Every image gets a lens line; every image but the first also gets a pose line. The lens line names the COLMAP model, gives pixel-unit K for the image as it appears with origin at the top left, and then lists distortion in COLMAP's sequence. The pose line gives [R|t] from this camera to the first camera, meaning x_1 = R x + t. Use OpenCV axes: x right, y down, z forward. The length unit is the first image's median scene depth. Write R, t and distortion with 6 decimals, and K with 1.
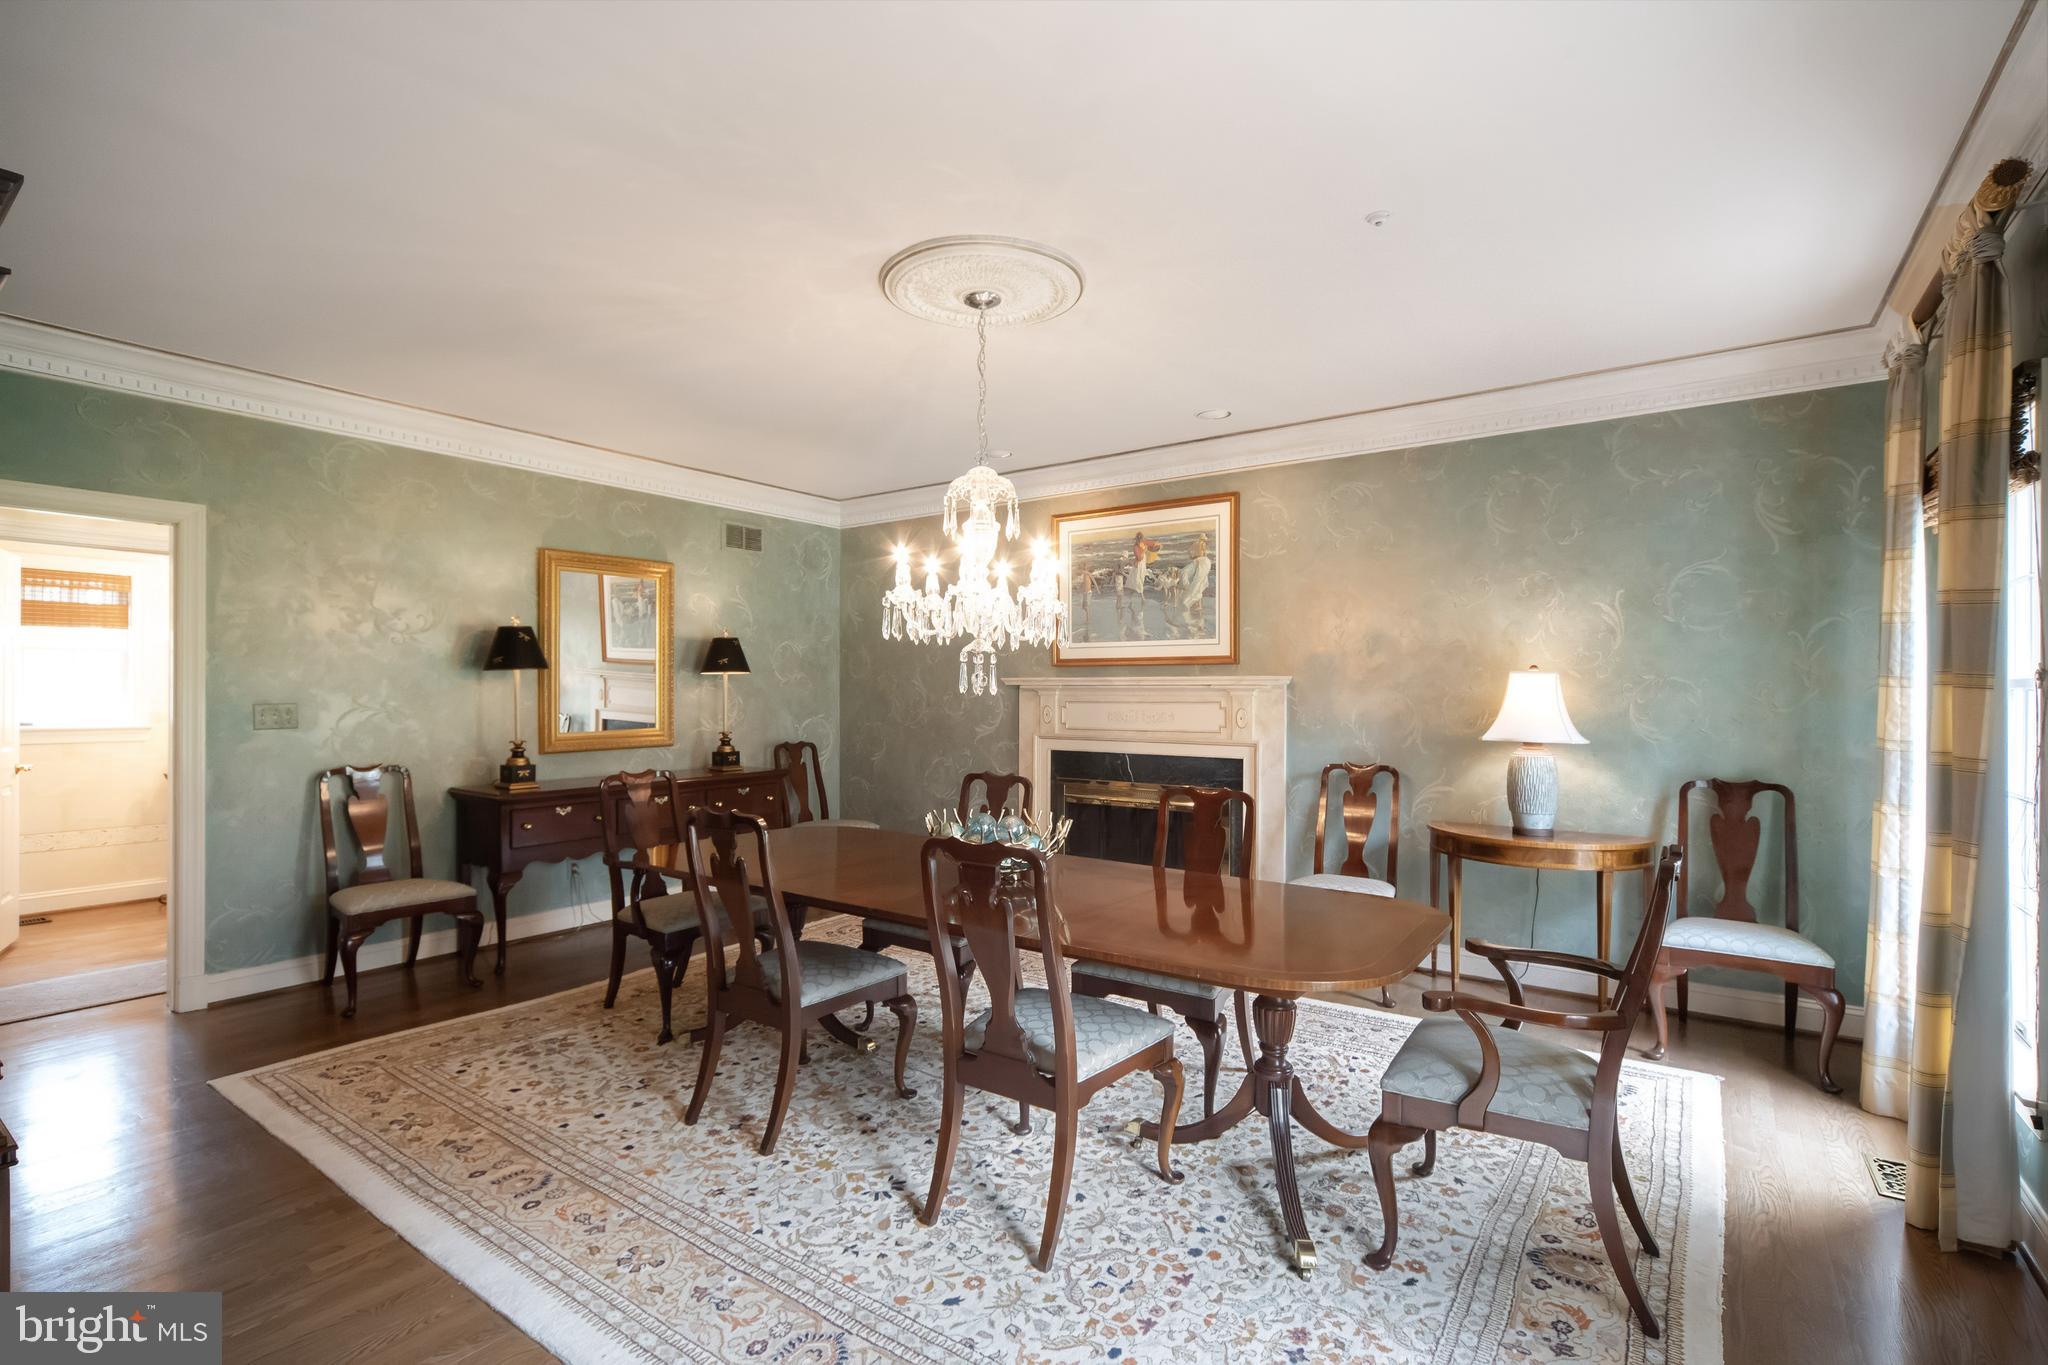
lens RADIAL K [[957.7, 0, 1025.5], [0, 957.7, 684.6], [0, 0, 1]] dist [-0.000428, -0.000257]
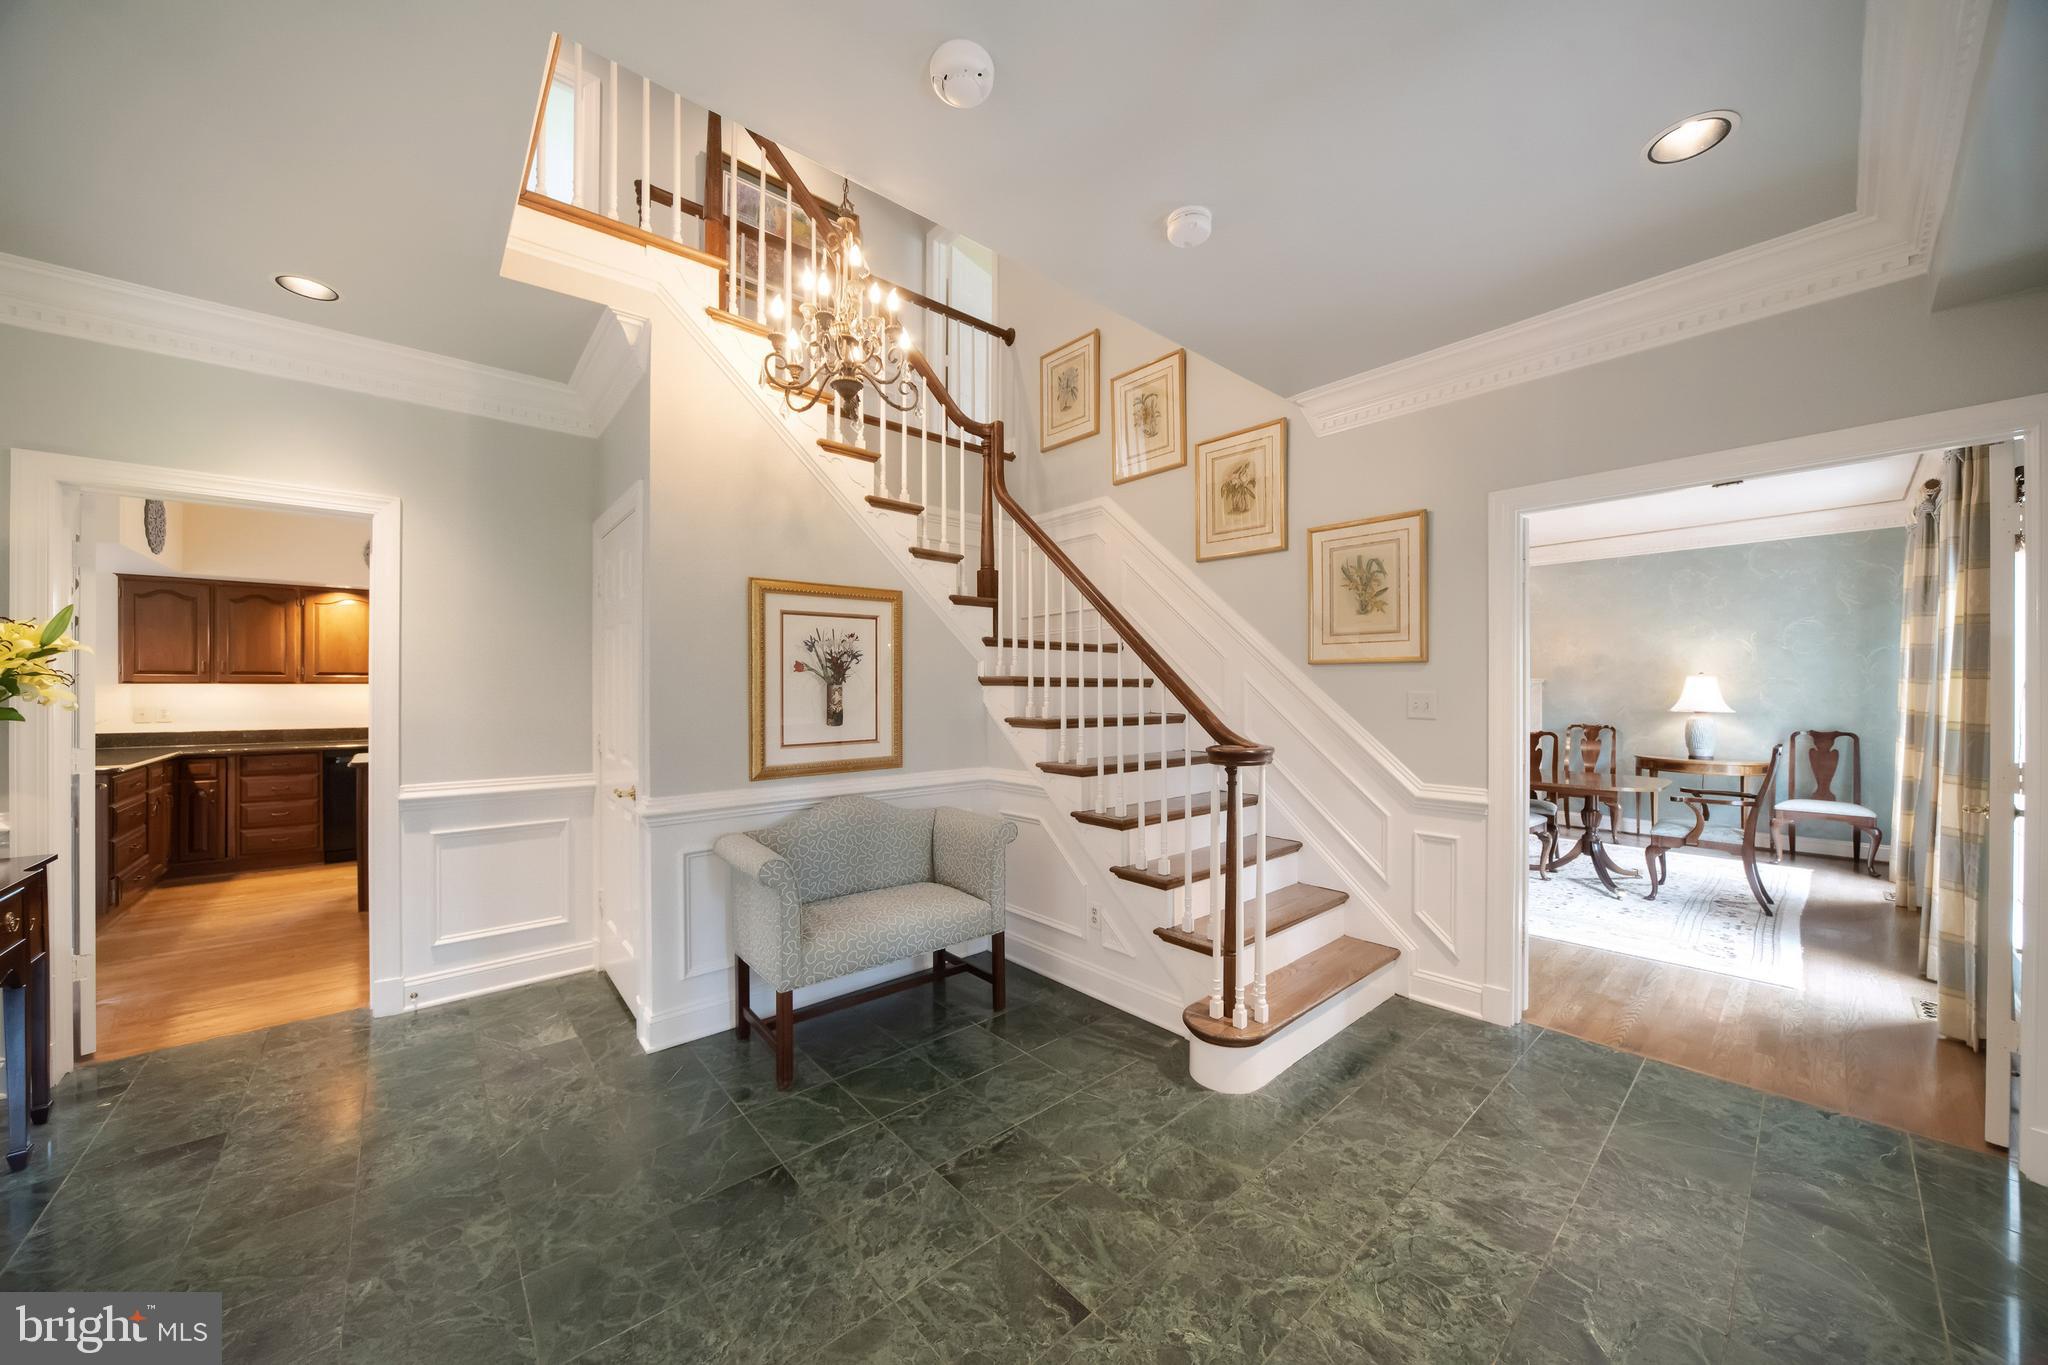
lens RADIAL K [[709.1, 0, 1022.5], [0, 709.1, 684.9], [0, 0, 1]] dist [-0.013409, -0.000005]
pose [[0.969759, -0.005047, -0.244012, -0.482931], [0.006129, 0.999974, 0.003677, -0.008554], [0.243987, -0.005061, 0.969765, -0.753590]]
